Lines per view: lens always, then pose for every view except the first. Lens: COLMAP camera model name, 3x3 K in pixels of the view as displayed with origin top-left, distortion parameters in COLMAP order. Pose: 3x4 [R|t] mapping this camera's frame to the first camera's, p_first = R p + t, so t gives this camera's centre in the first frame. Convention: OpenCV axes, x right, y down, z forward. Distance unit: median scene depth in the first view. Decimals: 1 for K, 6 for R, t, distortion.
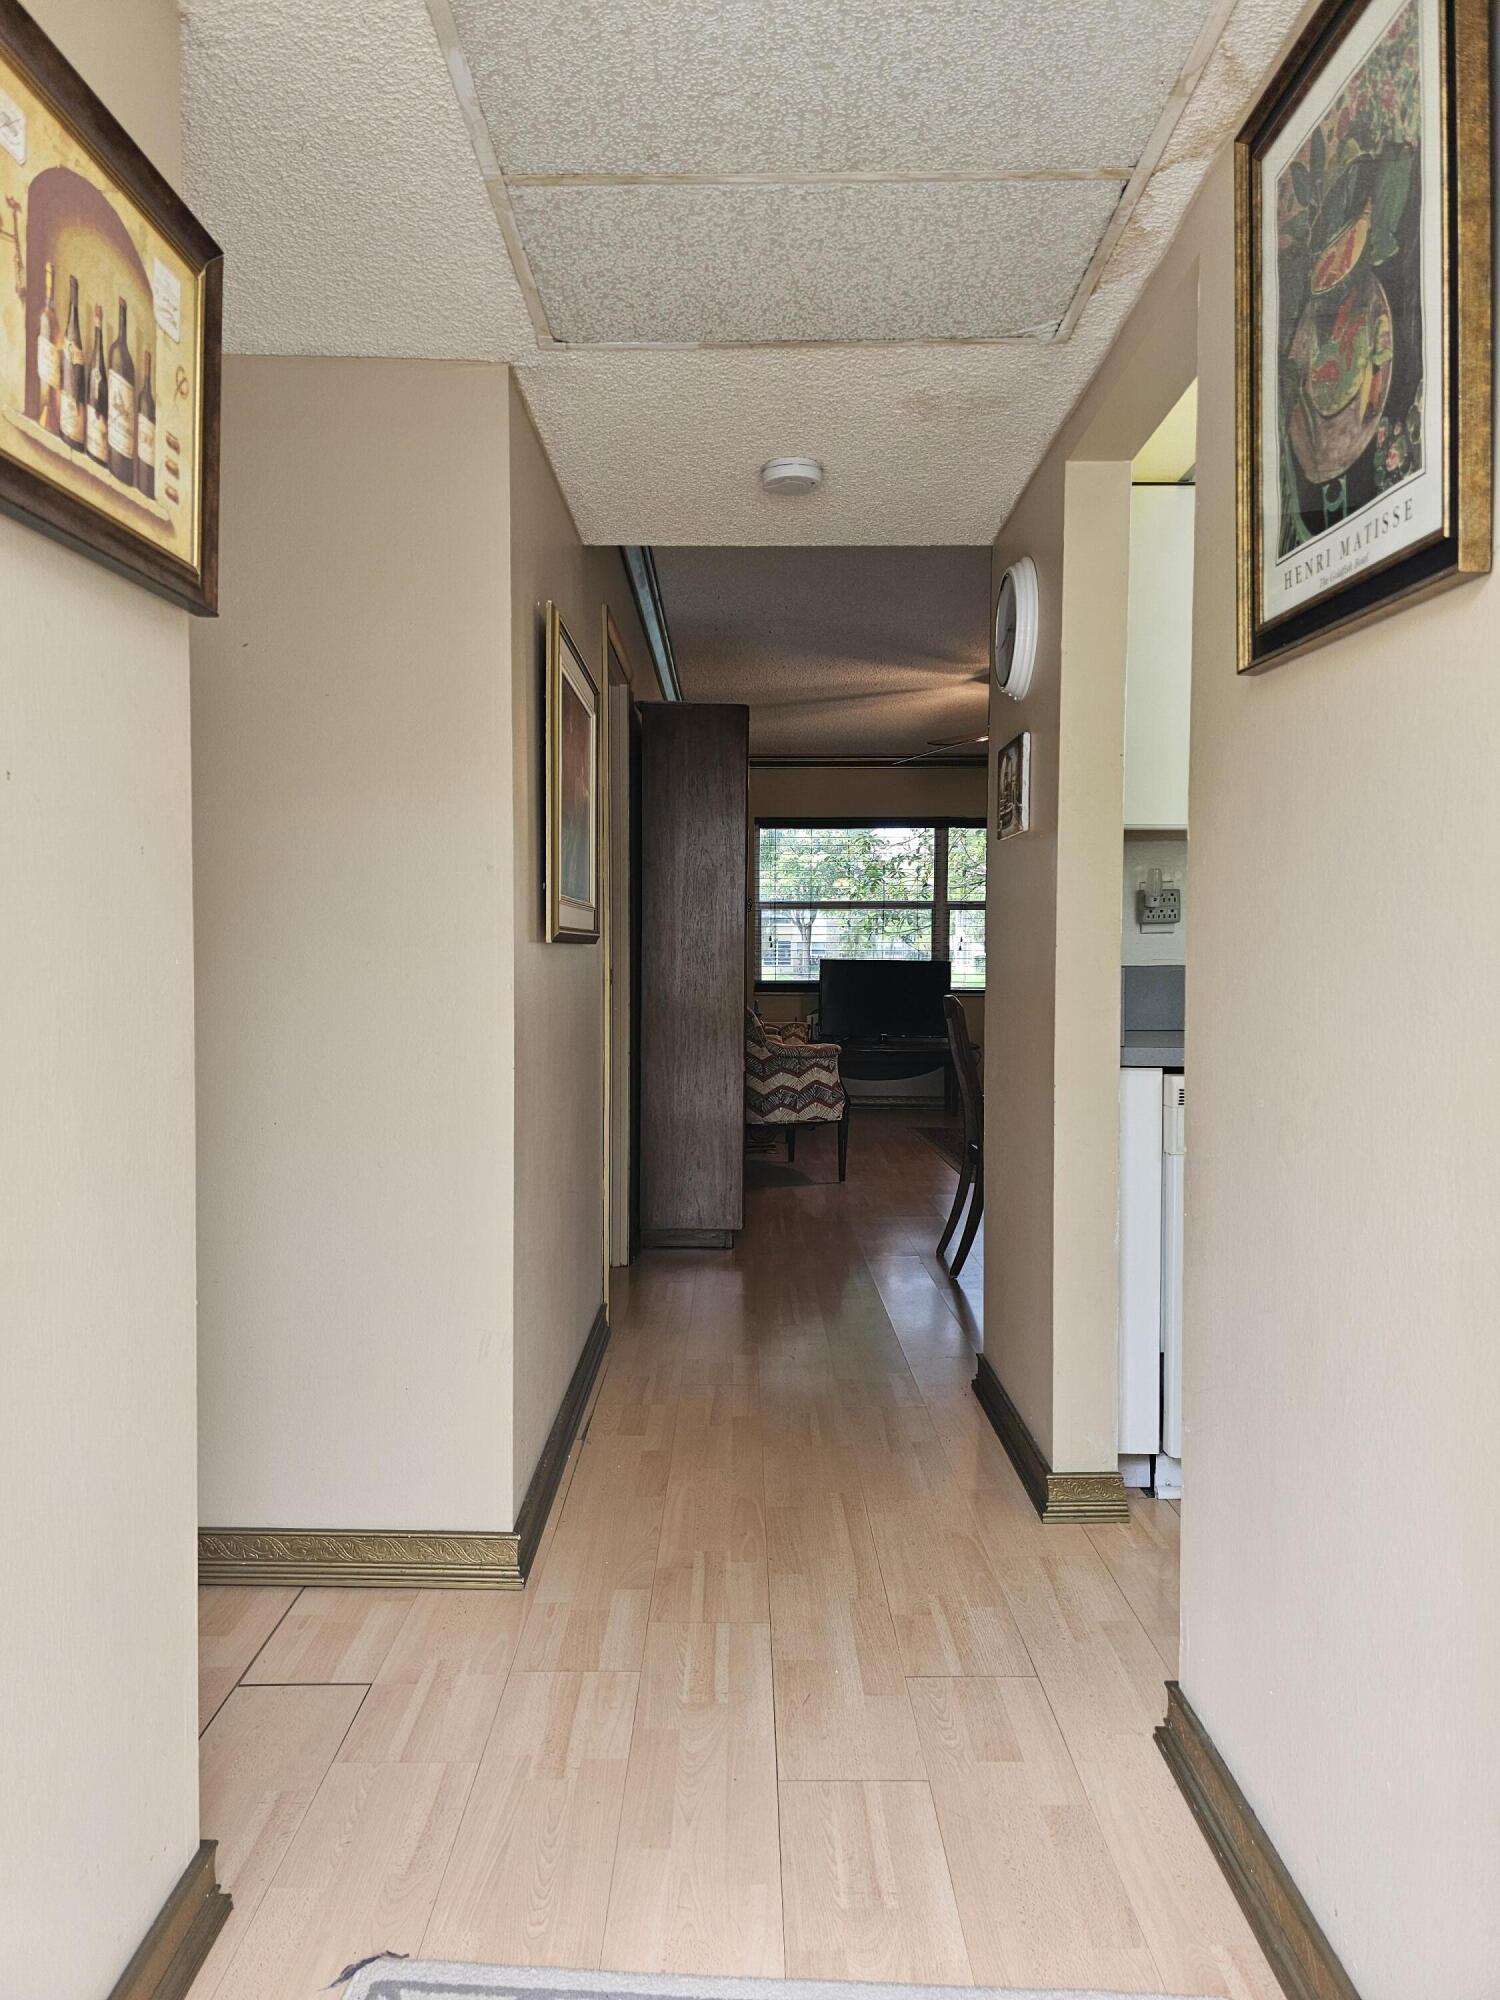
lens RADIAL K [[1309.4, 0, 744.1], [0, 1309.4, 999.8], [0, 0, 1]] dist [0.061881, -0.054582]
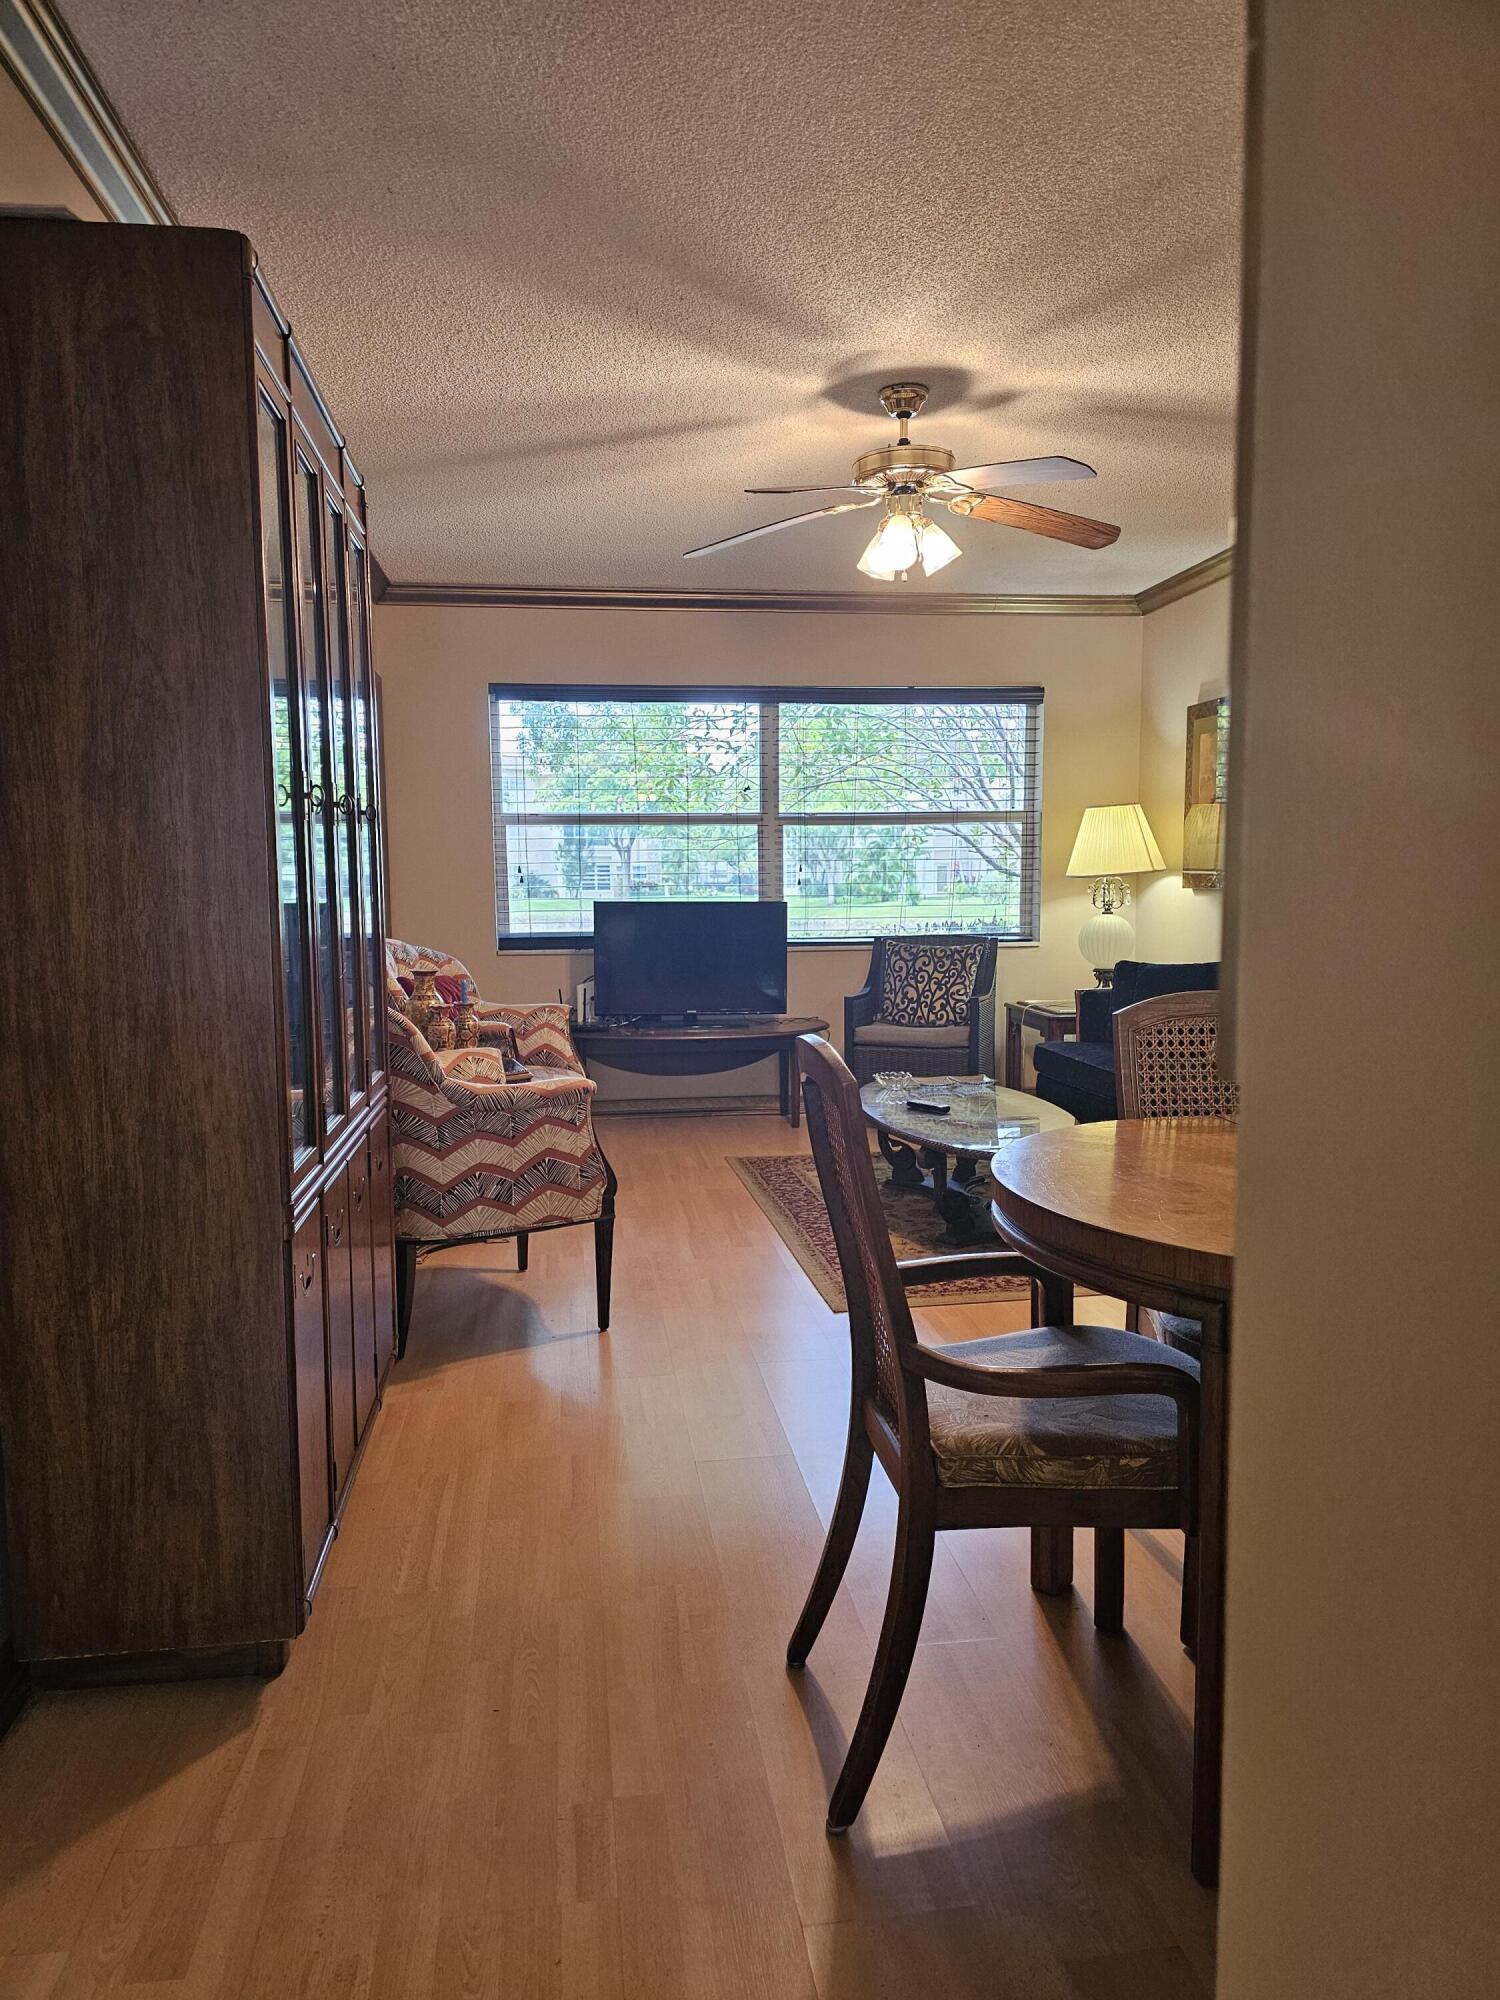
lens RADIAL K [[1334.4, 0, 748.2], [0, 1334.4, 1008.2], [0, 0, 1]] dist [0.074582, -0.089284]
pose [[0.990542, -0.026508, 0.134622, 0.043663], [0.017973, 0.997774, 0.064219, -0.018917], [-0.136025, -0.061192, 0.988814, 0.317381]]
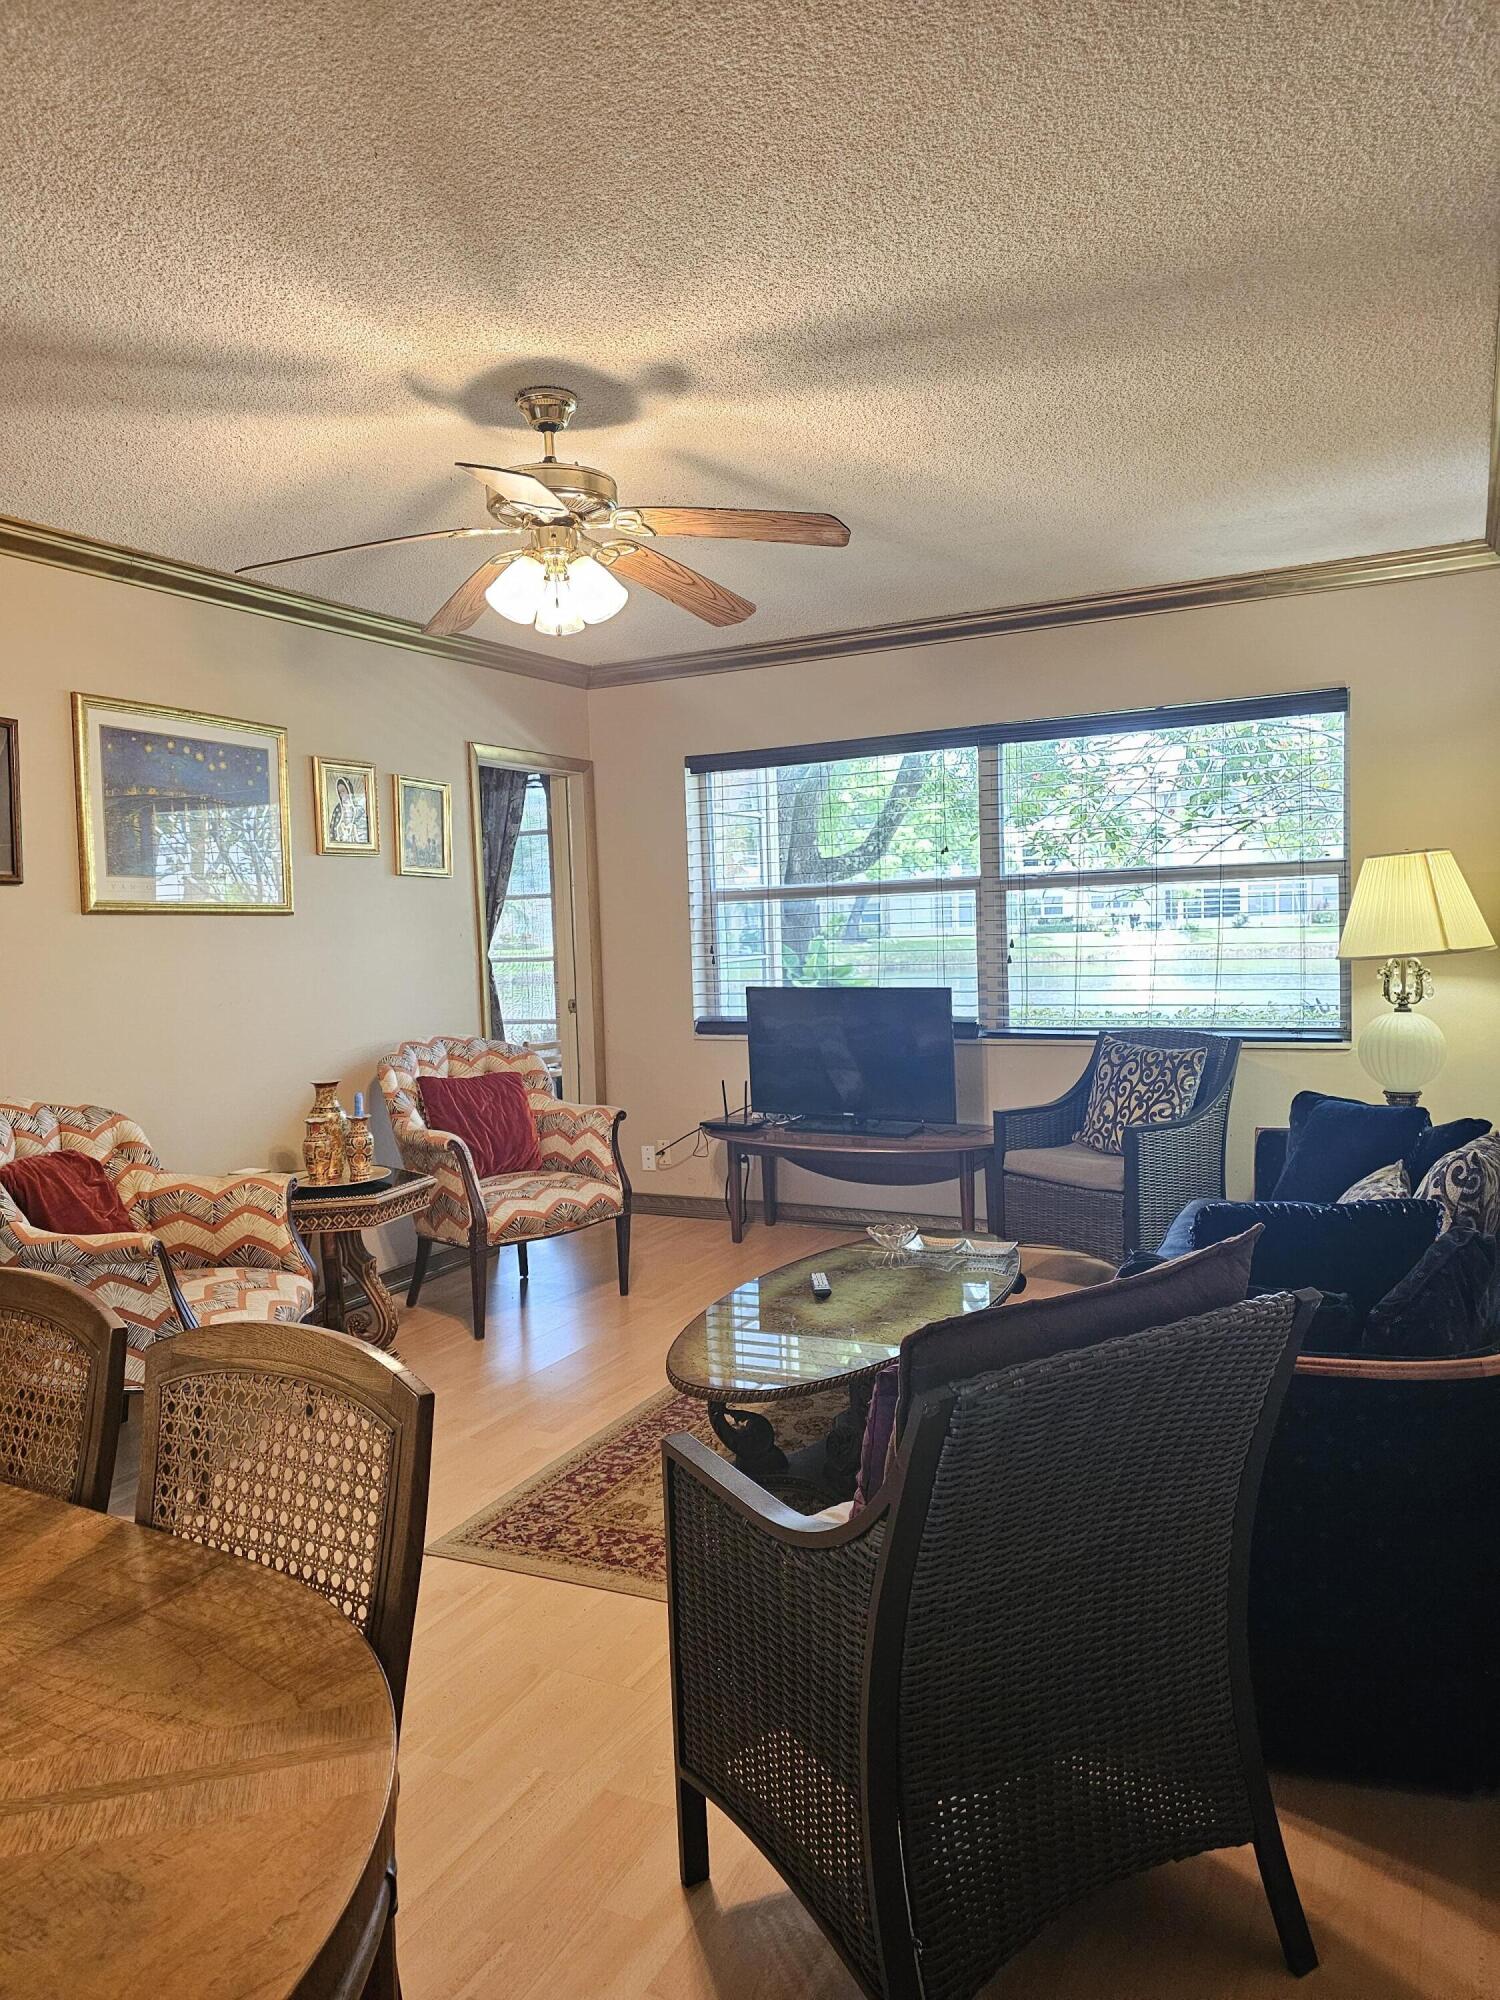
lens RADIAL K [[1334.4, 0, 748.2], [0, 1334.4, 1008.2], [0, 0, 1]] dist [0.074582, -0.089284]
pose [[0.886677, -0.002054, -0.462384, 0.342682], [0.022014, 0.999044, 0.037775, -0.044104], [0.461865, -0.043673, 0.885875, 0.457566]]
